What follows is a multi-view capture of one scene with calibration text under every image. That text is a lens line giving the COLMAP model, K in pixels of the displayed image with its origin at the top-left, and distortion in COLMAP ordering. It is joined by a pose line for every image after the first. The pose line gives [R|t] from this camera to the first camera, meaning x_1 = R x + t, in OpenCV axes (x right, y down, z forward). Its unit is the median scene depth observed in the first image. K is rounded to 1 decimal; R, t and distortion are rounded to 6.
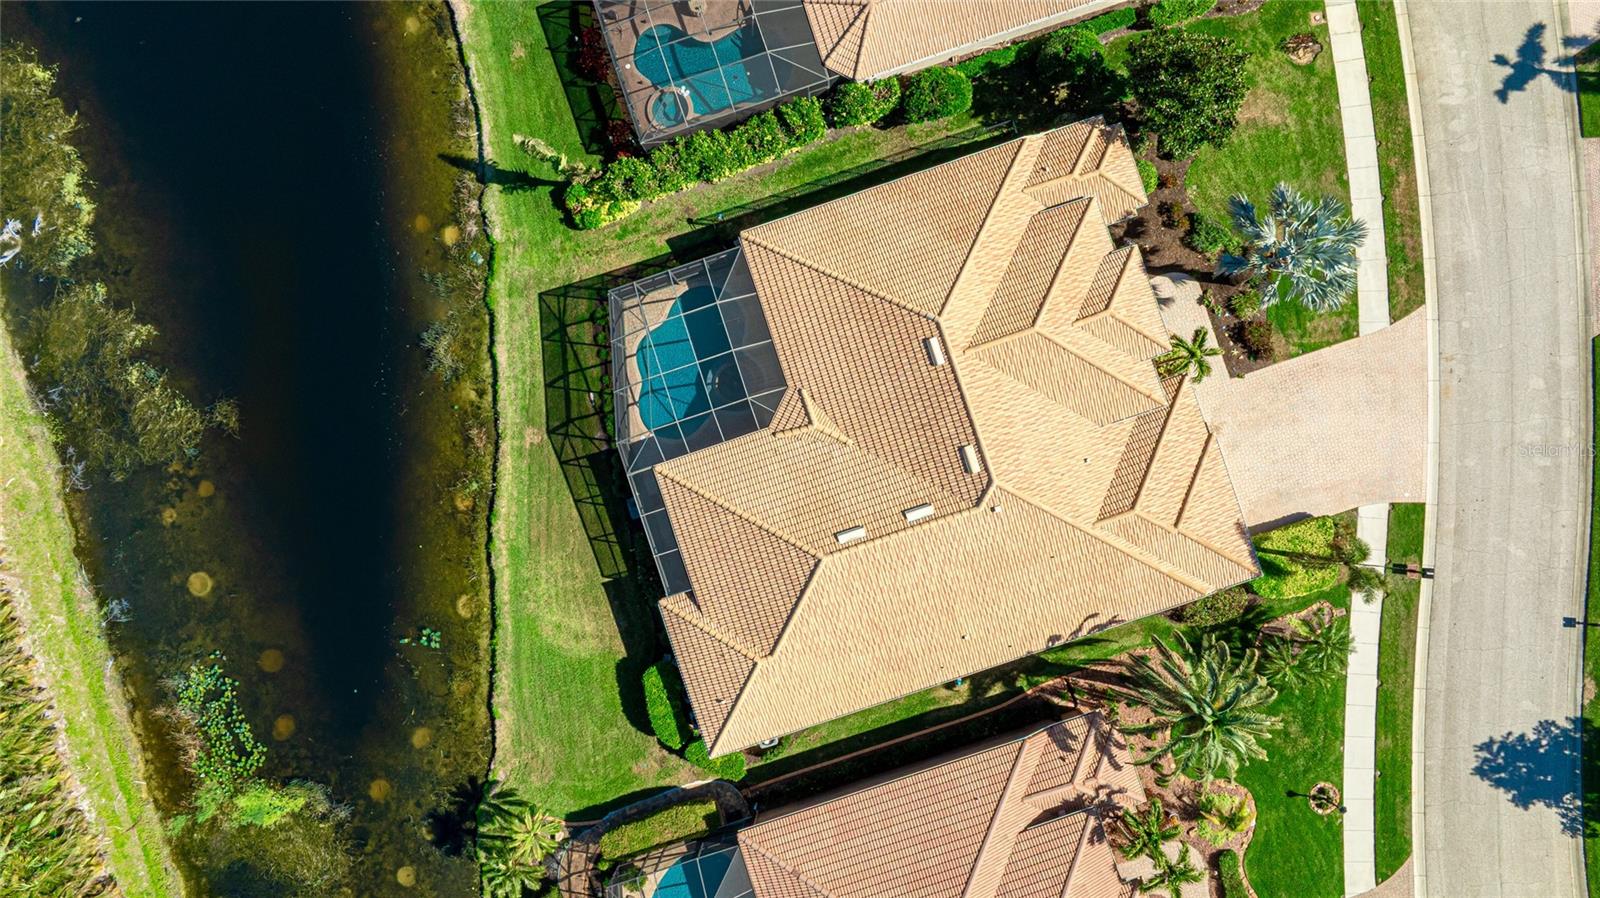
lens RADIAL K [[1174.4, 0, 800.0], [0, 1174.4, 449.0], [0, 0, 1]] dist [-0.013512, -0.002898]
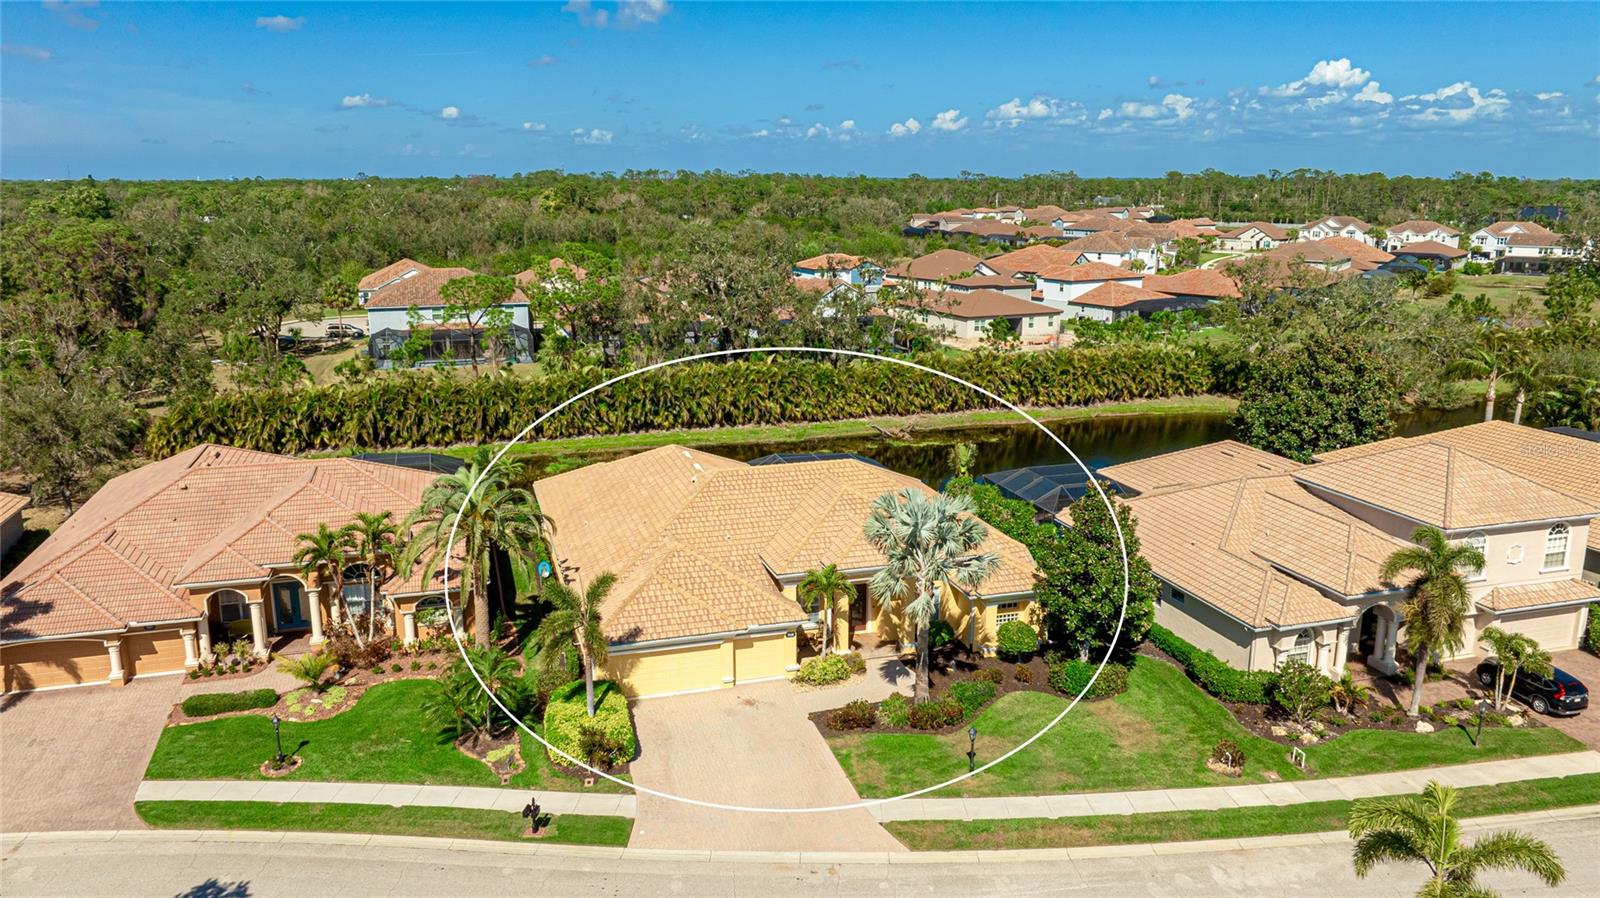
lens RADIAL K [[1174.4, 0, 800.0], [0, 1174.4, 449.0], [0, 0, 1]] dist [-0.013512, -0.002898]
pose [[-0.032103, 0.241056, -0.969980, 1.156477], [-0.999473, -0.003094, 0.032310, -0.079676], [0.004788, 0.970506, 0.241028, 0.600521]]
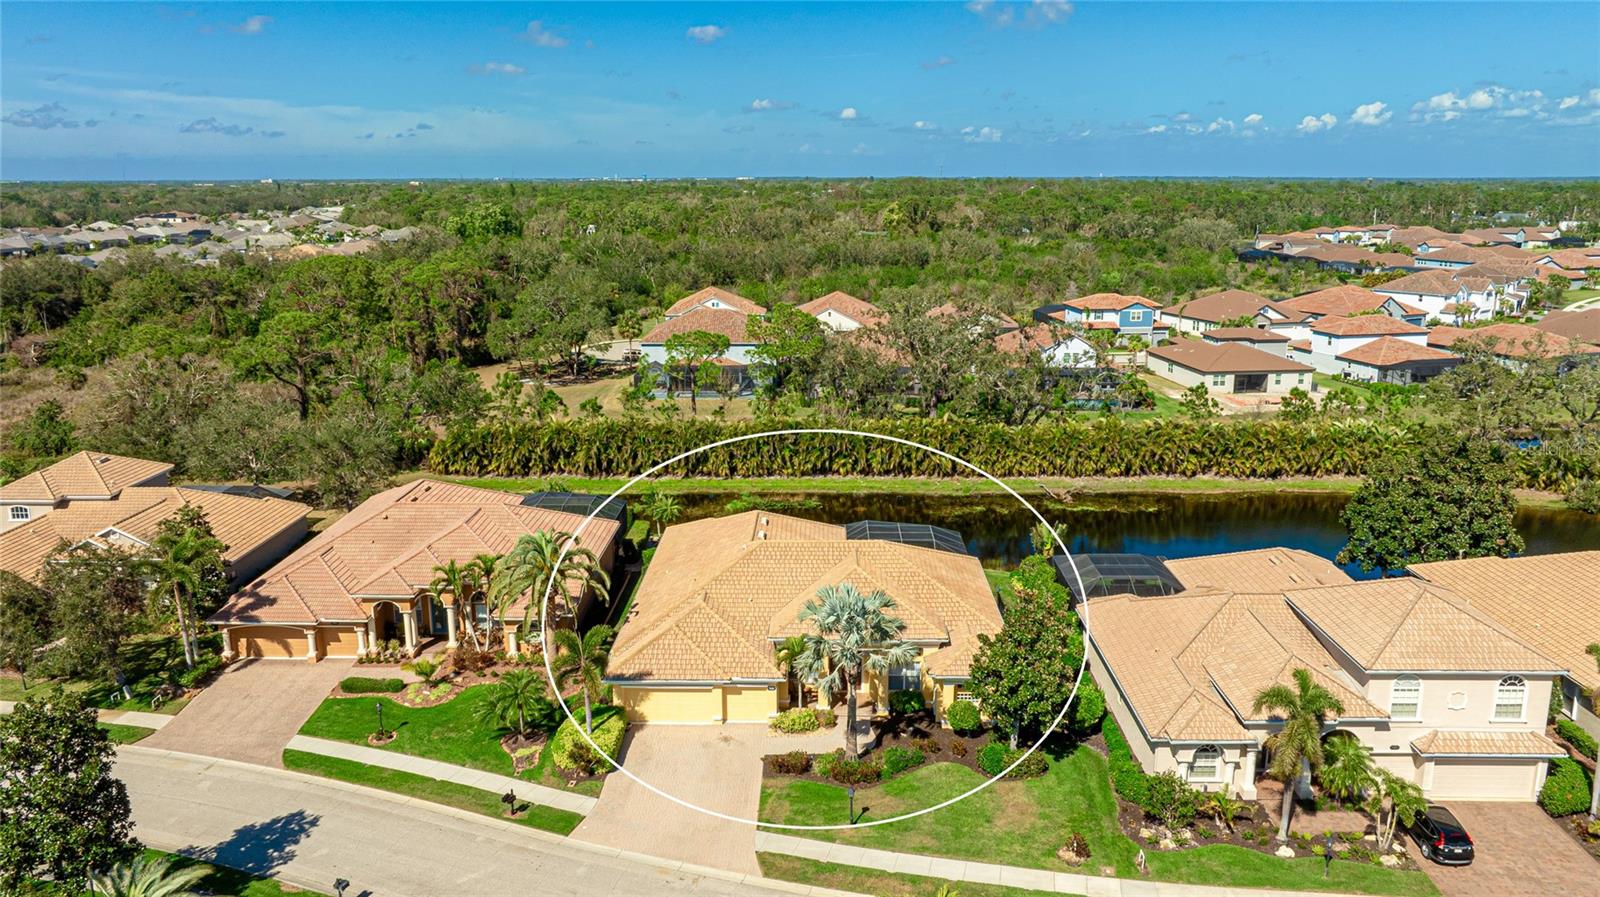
lens RADIAL K [[1174.4, 0, 800.0], [0, 1174.4, 448.5], [0, 0, 1]] dist [-0.013512, -0.002898]
pose [[-0.338522, 0.228064, -0.912902, 1.265944], [-0.940906, -0.071752, 0.330981, -0.422331], [0.009983, 0.970999, 0.238877, 0.471766]]
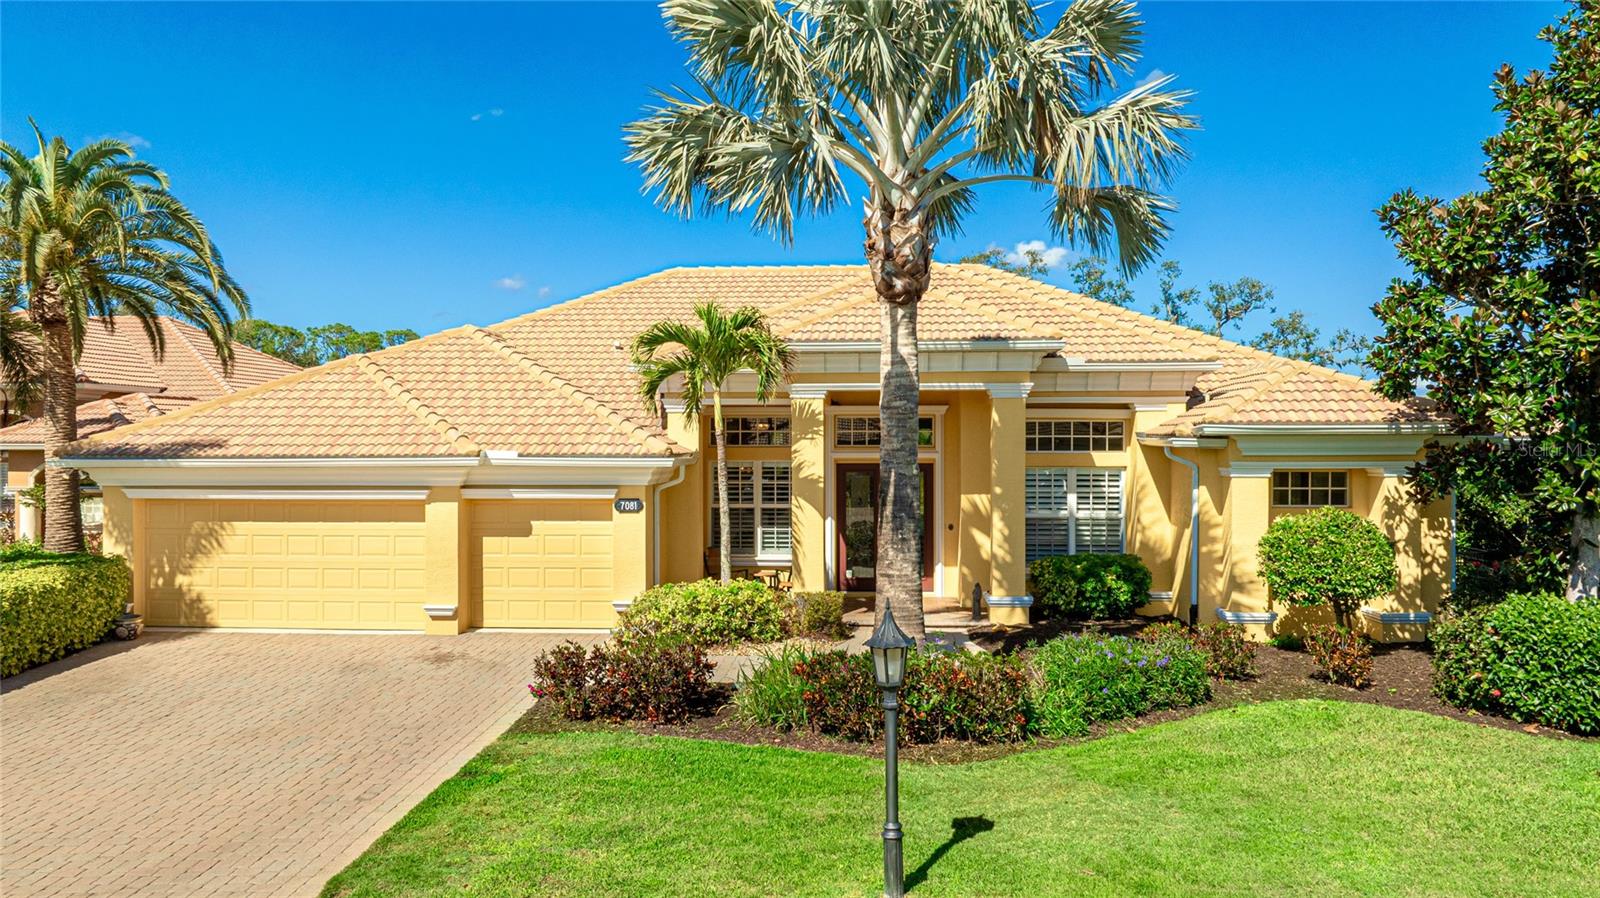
lens RADIAL K [[1174.4, 0, 800.0], [0, 1174.4, 449.0], [0, 0, 1]] dist [-0.013512, -0.002898]
pose [[-0.385376, 0.016505, -0.922612, 0.590605], [-0.922649, 0.008569, 0.385545, -0.214413], [0.014269, 0.999827, 0.011926, 0.941047]]
